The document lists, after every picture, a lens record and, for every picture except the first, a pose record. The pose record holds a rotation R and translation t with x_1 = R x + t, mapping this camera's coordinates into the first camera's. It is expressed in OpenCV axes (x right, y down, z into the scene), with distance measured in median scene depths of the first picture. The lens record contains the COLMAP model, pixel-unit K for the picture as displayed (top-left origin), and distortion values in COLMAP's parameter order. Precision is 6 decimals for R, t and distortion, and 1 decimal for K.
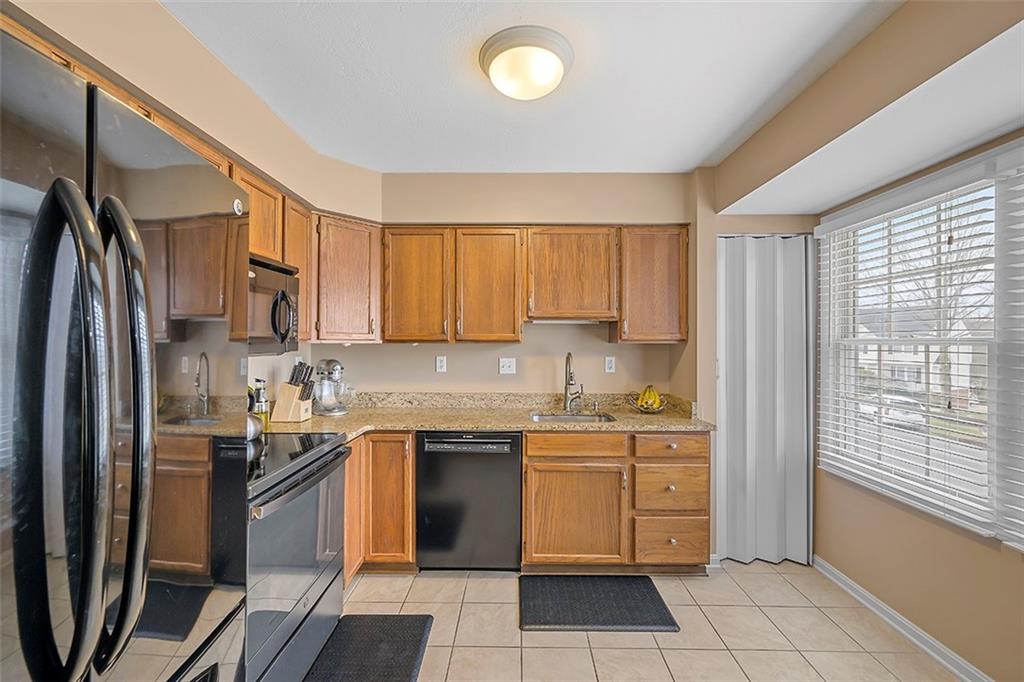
lens RADIAL K [[404.6, 0, 515.7], [0, 404.6, 339.7], [0, 0, 1]] dist [-0.001060, -0.000176]
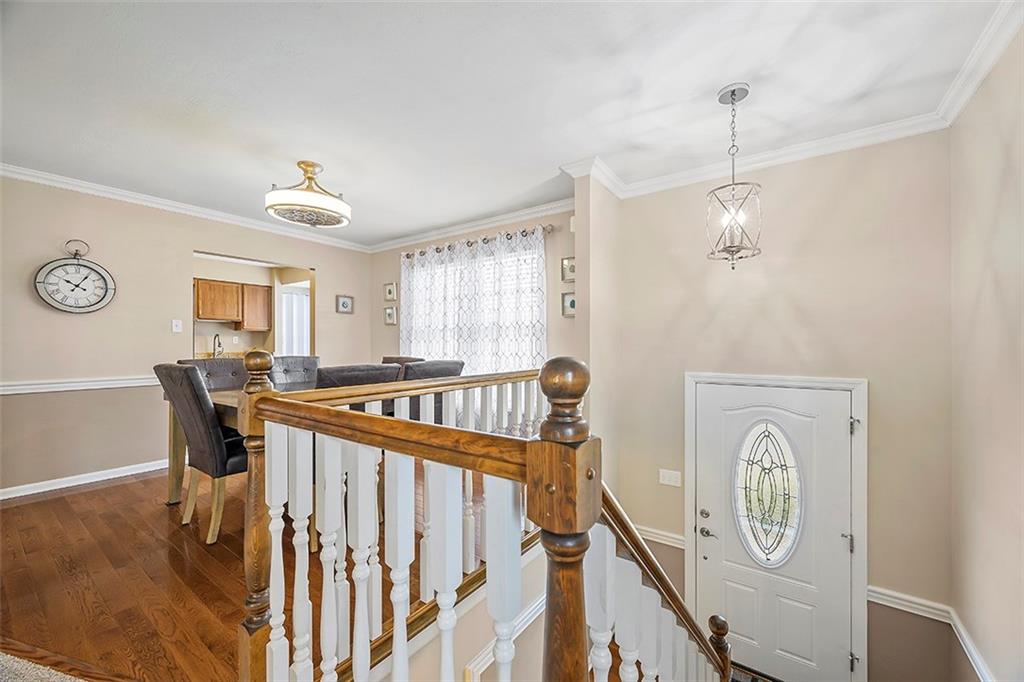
lens RADIAL K [[404.6, 0, 516.7], [0, 404.6, 341.9], [0, 0, 1]] dist [-0.001060, -0.000176]
pose [[0.573756, 0.000221, 0.819026, -0.899281], [0.000914, 0.999999, -0.000911, 0.093070], [-0.819026, 0.001271, 0.573755, -2.009132]]
